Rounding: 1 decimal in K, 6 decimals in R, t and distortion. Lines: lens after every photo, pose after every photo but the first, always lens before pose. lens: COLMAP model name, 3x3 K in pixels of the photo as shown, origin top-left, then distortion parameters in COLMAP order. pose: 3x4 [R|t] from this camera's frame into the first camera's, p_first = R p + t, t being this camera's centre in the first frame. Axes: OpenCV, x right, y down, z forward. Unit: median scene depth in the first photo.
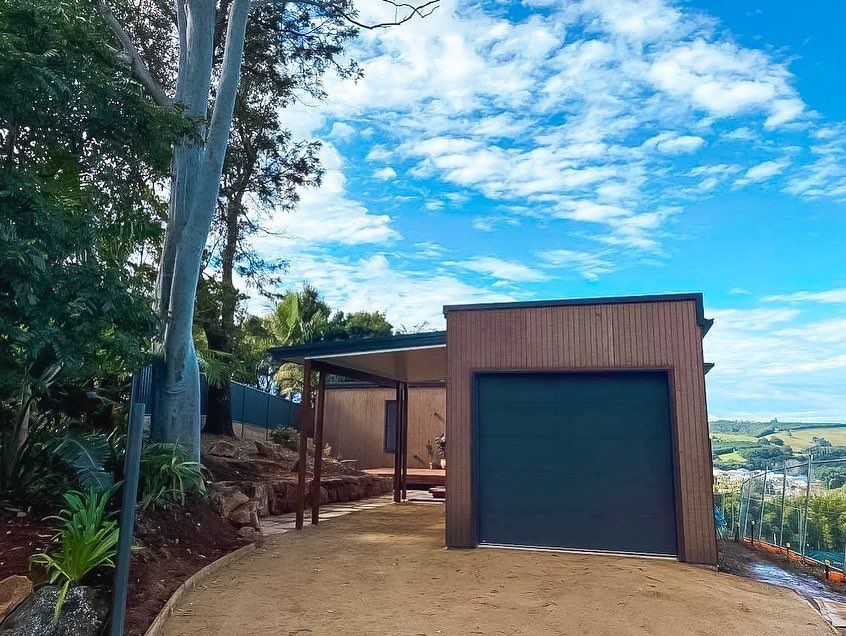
lens RADIAL K [[640.6, 0, 422.6], [0, 640.6, 314.2], [0, 0, 1]] dist [0.104902, -0.134015]
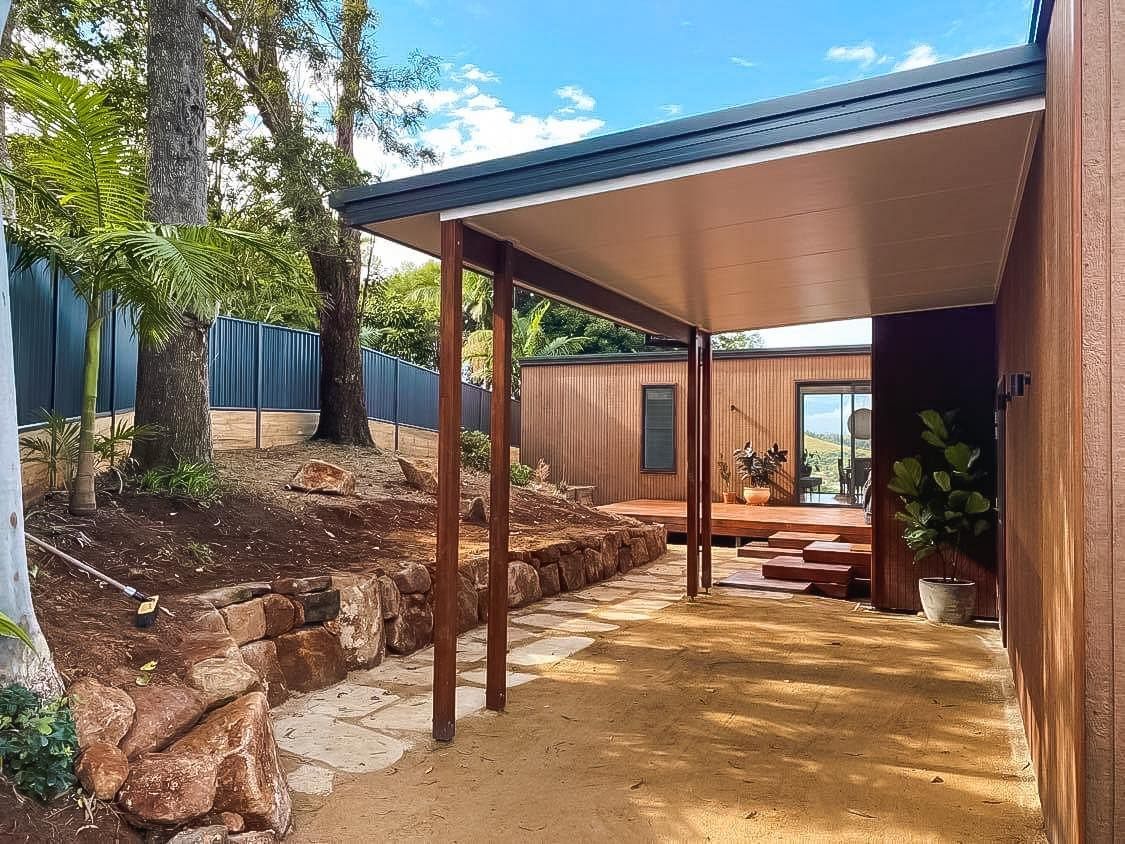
lens RADIAL K [[851.8, 0, 562.0], [0, 851.8, 416.9], [0, 0, 1]] dist [0.104902, -0.134015]
pose [[0.991391, -0.003298, -0.130890, -0.050283], [0.024107, 0.987190, 0.157715, 0.070686], [0.128693, -0.159512, 0.978772, 0.417271]]
